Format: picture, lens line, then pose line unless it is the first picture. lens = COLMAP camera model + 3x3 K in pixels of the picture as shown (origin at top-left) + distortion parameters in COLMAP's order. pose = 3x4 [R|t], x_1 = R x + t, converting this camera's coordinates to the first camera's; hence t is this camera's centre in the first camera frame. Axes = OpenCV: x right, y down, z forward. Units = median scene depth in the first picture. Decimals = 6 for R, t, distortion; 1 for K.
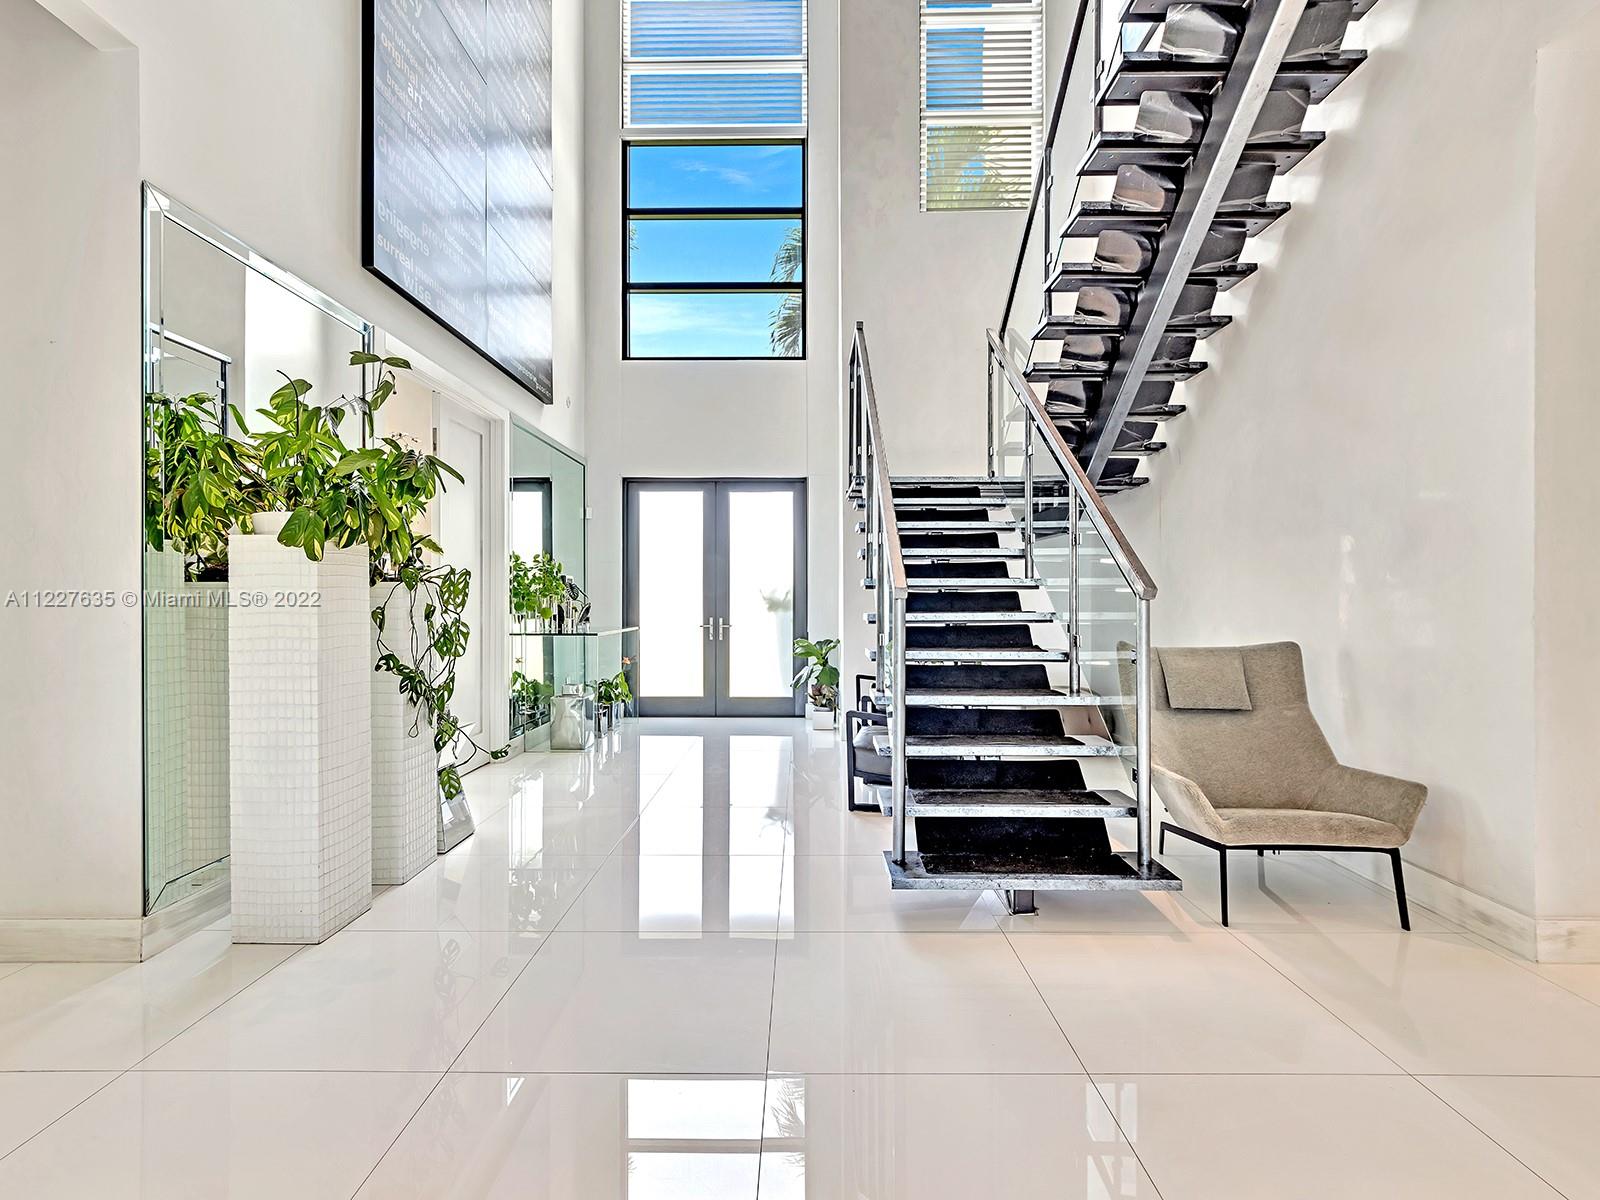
lens RADIAL K [[818.6, 0, 789.4], [0, 818.6, 607.5], [0, 0, 1]] dist [0.000521, -0.000162]
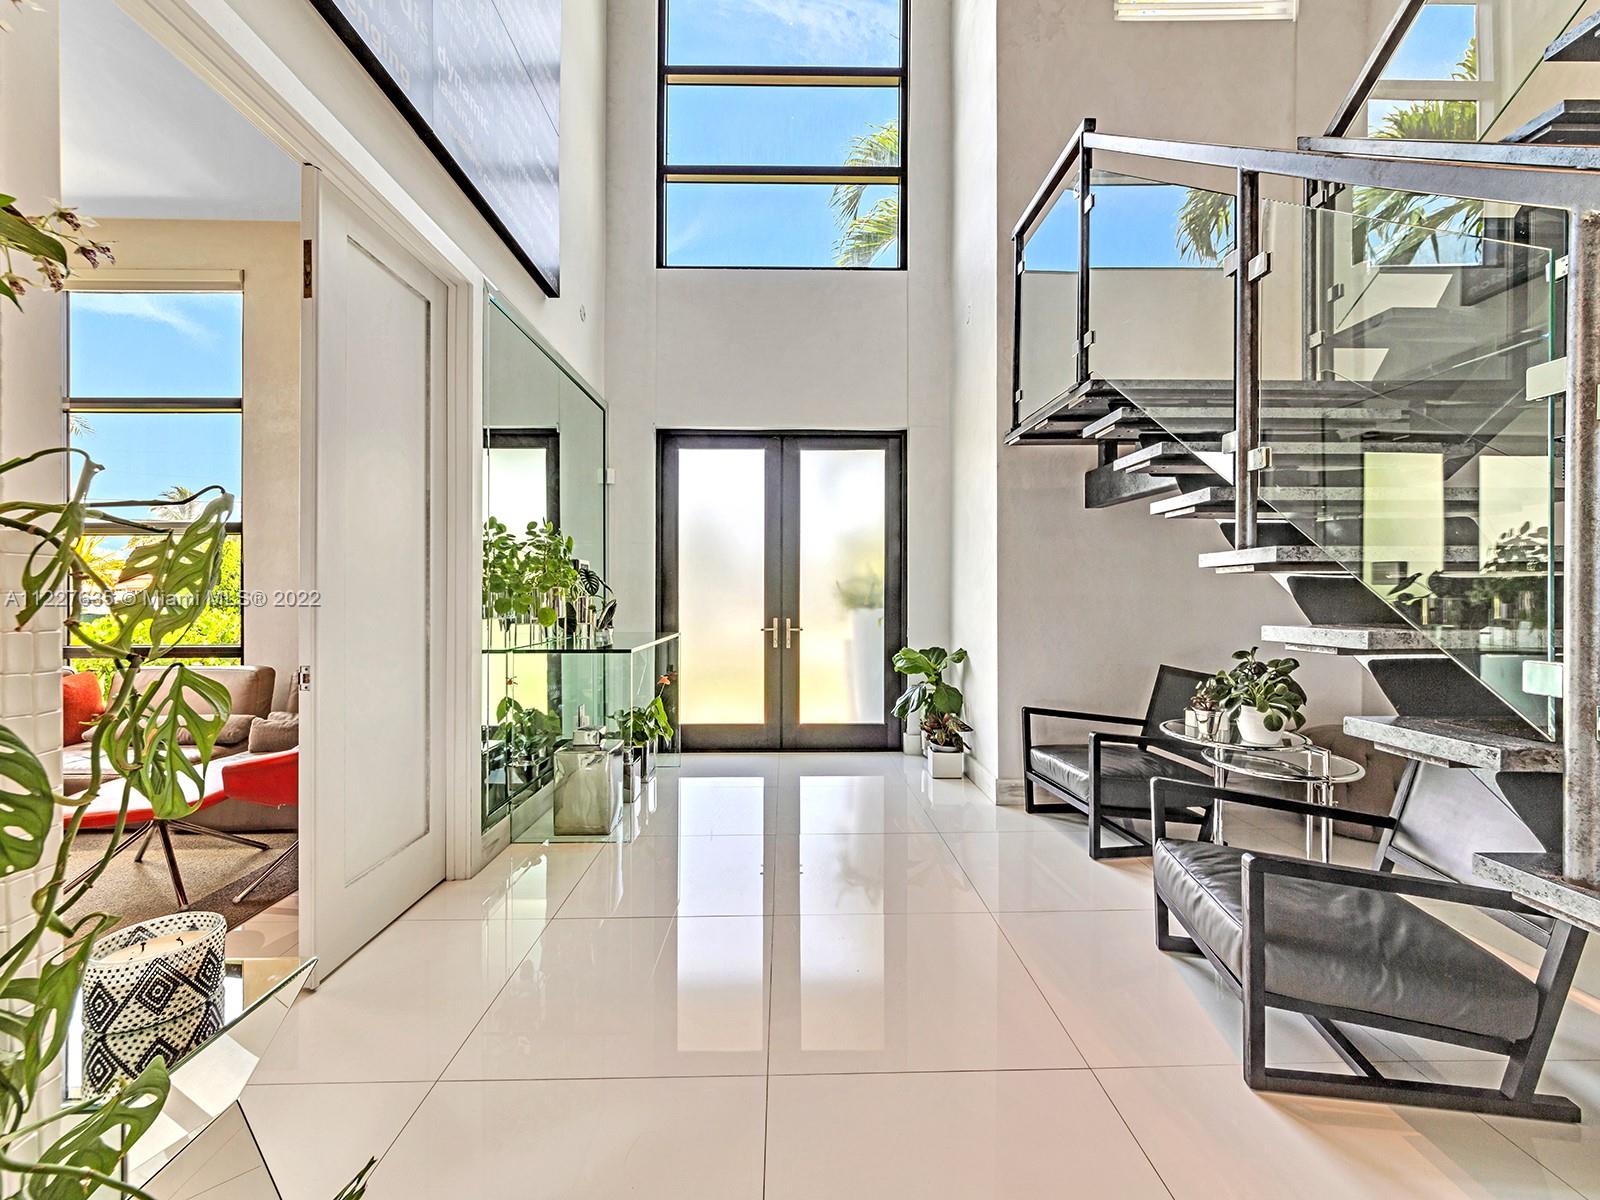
lens RADIAL K [[652.9, 0, 786.2], [0, 652.9, 596.6], [0, 0, 1]] dist [-0.009998, 0.000144]
pose [[0.998960, -0.001277, 0.045574, -0.115624], [0.001533, 0.999983, -0.005569, -0.004295], [-0.045566, 0.005633, 0.998945, 0.414999]]
